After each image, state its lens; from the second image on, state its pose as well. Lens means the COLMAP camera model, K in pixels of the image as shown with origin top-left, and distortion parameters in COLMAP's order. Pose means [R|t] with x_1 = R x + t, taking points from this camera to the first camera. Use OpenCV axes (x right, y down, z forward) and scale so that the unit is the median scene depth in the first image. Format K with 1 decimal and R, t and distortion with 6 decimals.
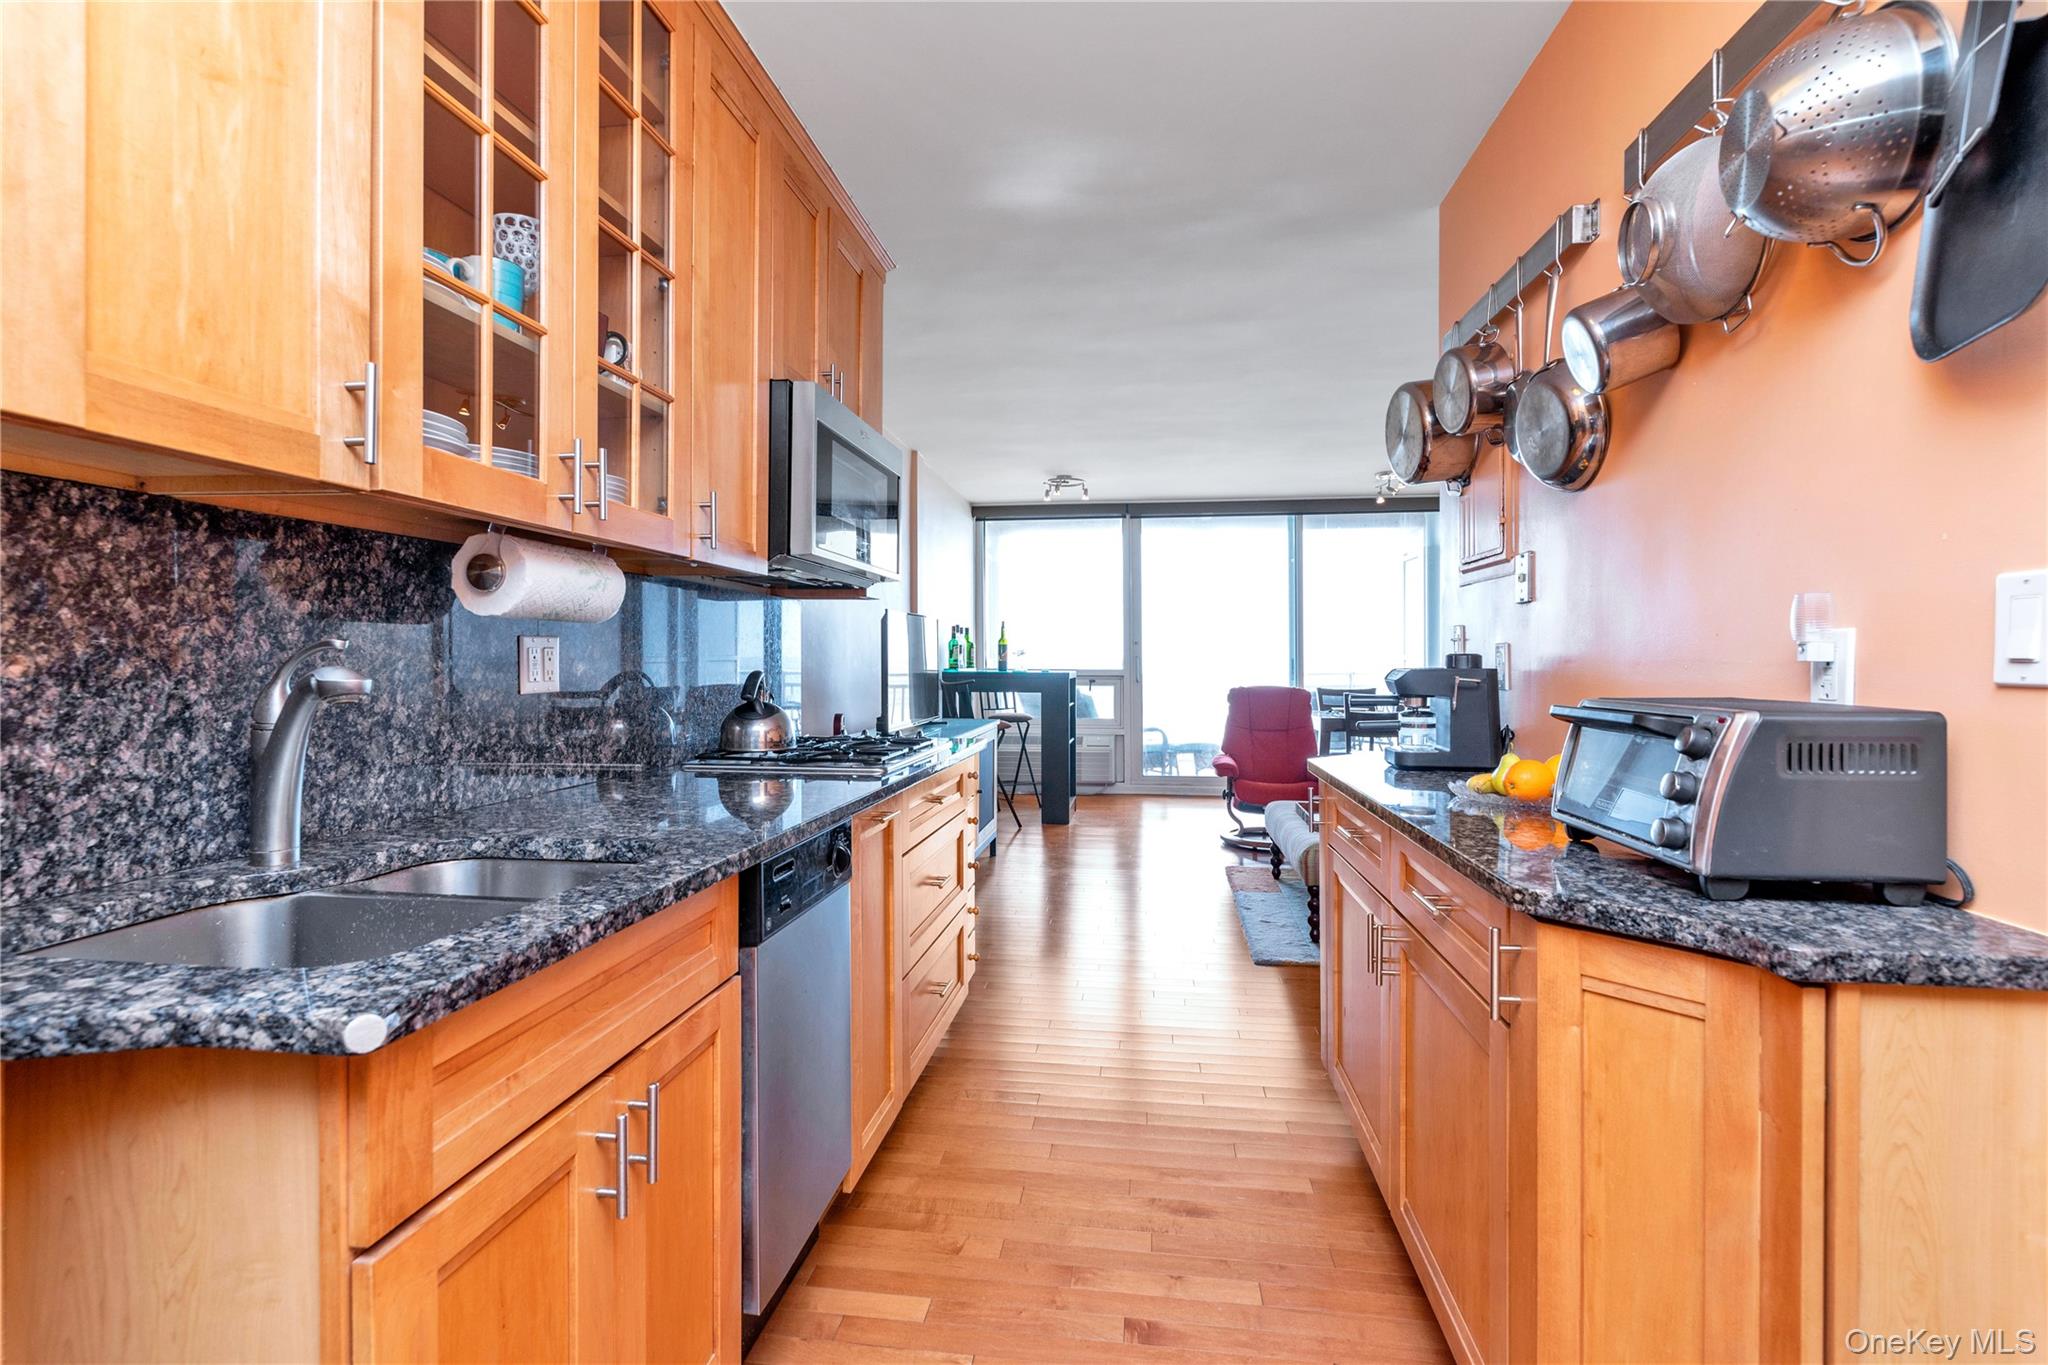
lens RADIAL K [[952.2, 0, 1019.0], [0, 952.2, 665.9], [0, 0, 1]] dist [0.000852, 0.000347]
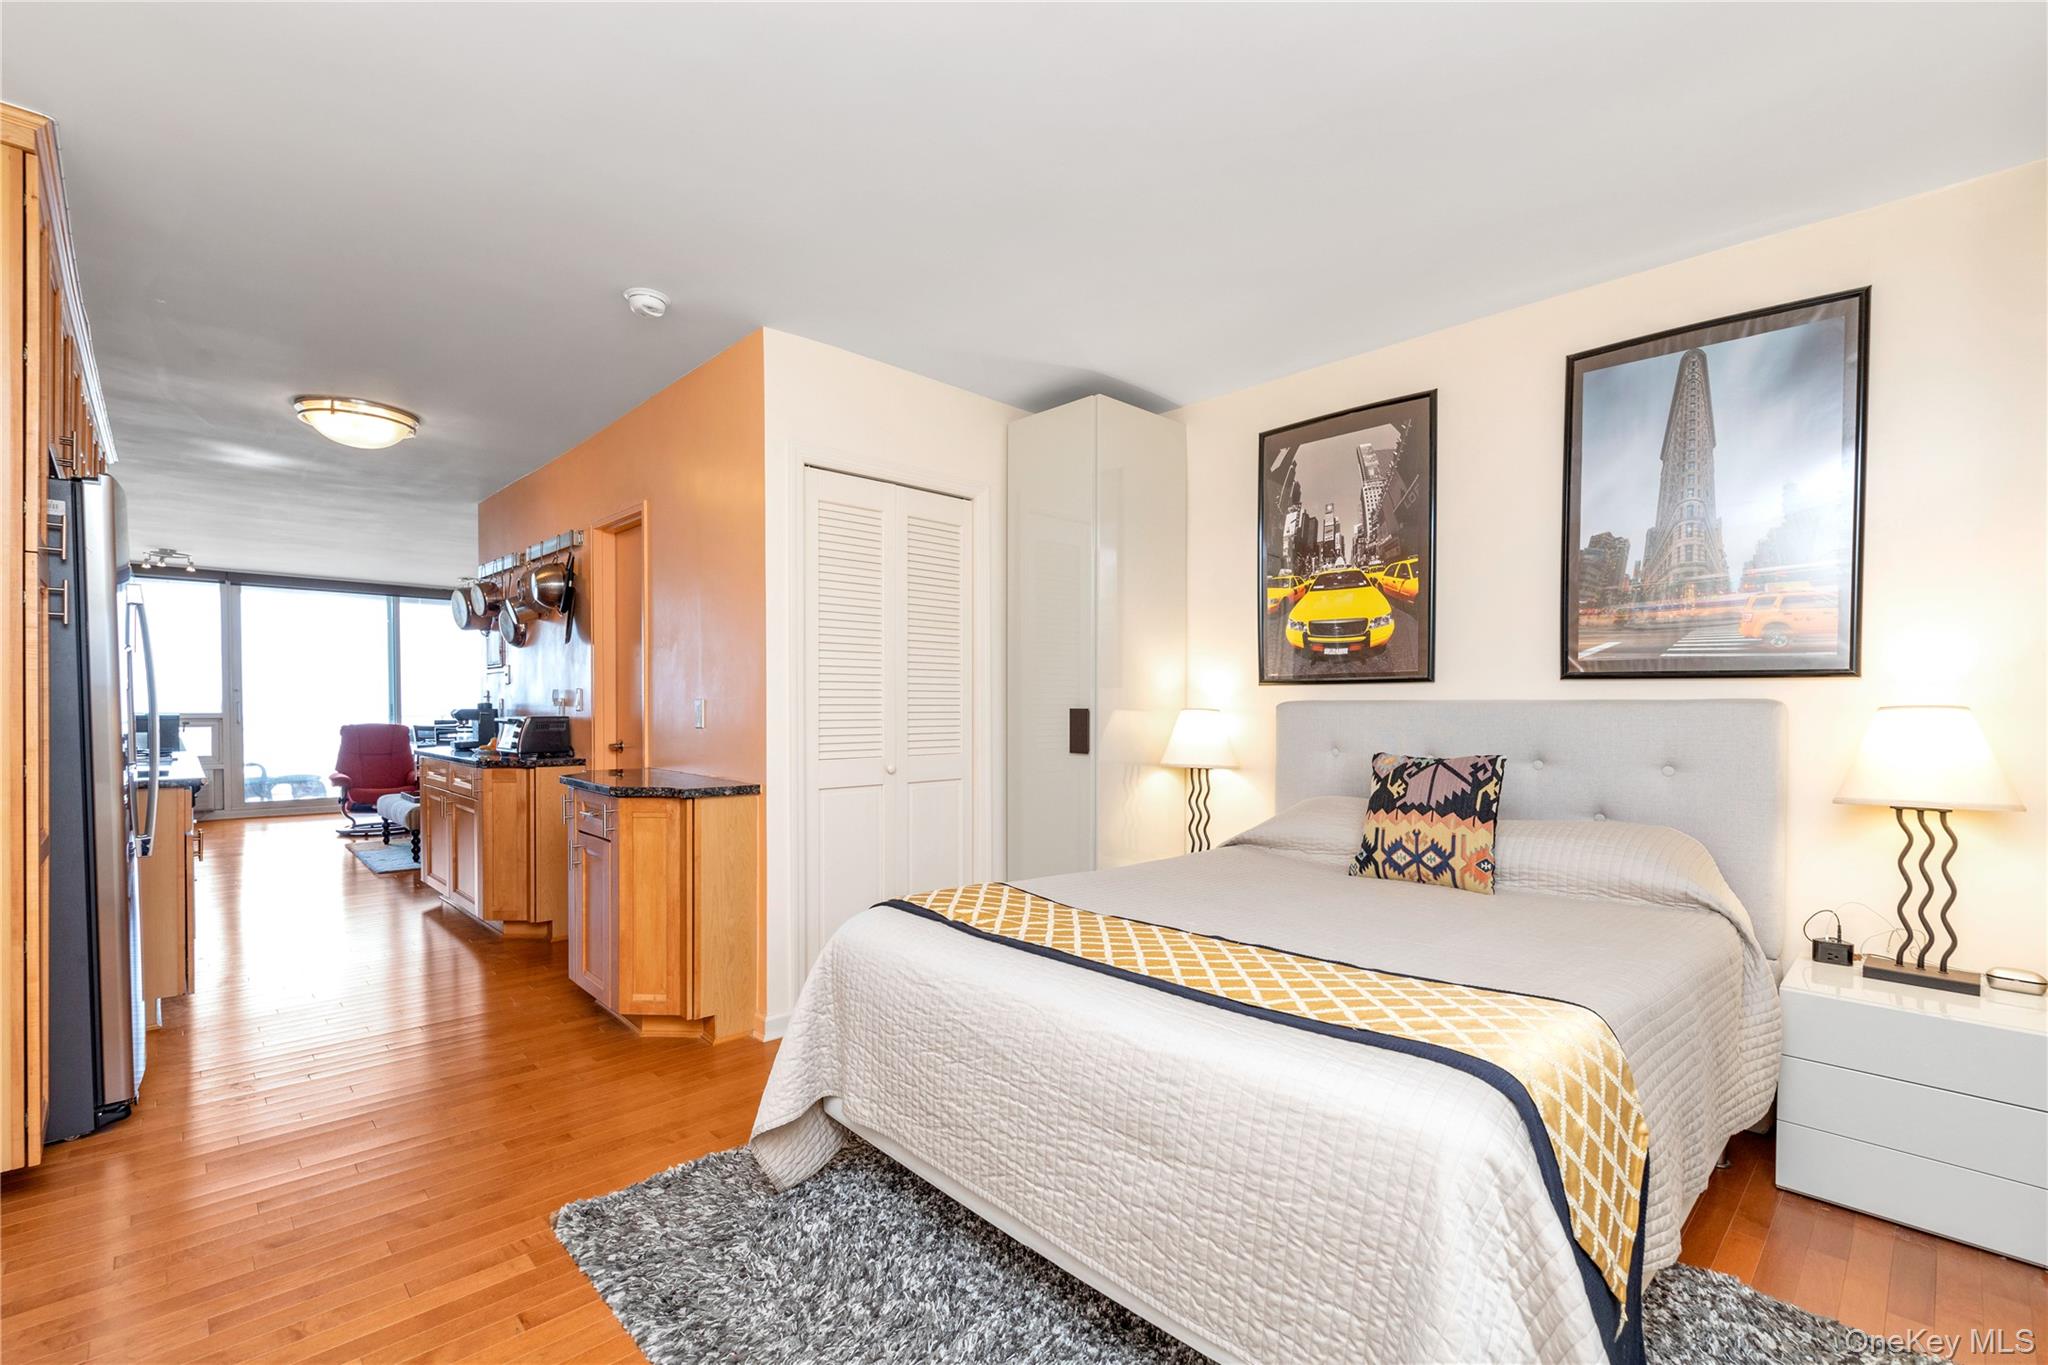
lens RADIAL K [[897.9, 0, 1018.4], [0, 897.9, 721.8], [0, 0, 1]] dist [-0.001241, -0.000120]
pose [[0.620116, -0.010591, 0.784439, -0.190765], [0.001359, 0.999922, 0.012426, 0.003635], [-0.784509, -0.006640, 0.620082, -0.577713]]
